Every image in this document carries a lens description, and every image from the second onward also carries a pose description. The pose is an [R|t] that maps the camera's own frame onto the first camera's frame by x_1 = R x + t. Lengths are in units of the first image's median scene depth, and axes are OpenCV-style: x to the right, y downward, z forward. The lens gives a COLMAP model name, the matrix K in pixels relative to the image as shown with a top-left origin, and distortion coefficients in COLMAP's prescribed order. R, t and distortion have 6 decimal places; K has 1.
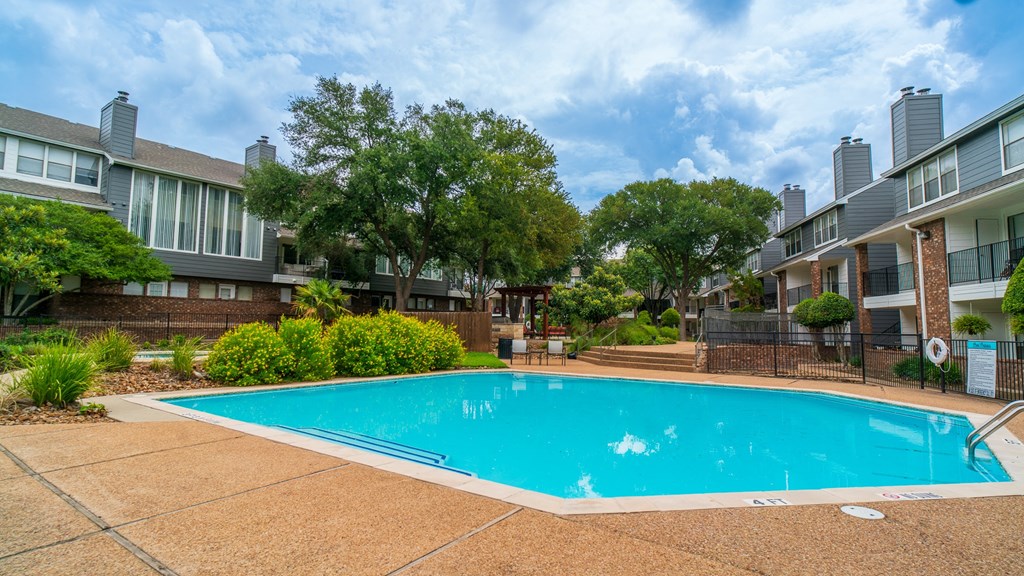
lens RADIAL K [[523.6, 0, 508.7], [0, 523.6, 288.8], [0, 0, 1]] dist [-0.000439, 0.000210]
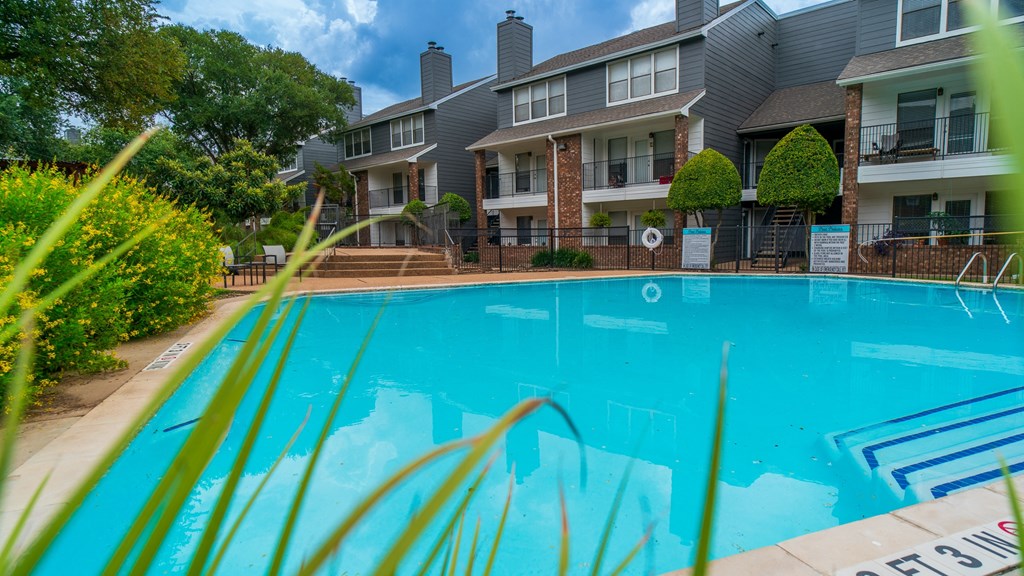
lens RADIAL K [[540.7, 0, 512.0], [0, 540.7, 288.0], [0, 0, 1]] dist [0.000824, 0.000785]
pose [[0.521680, -0.097788, 0.847519, -0.334523], [-0.041926, 0.989271, 0.139950, 0.047886], [-0.852111, -0.108542, 0.511982, 0.422326]]
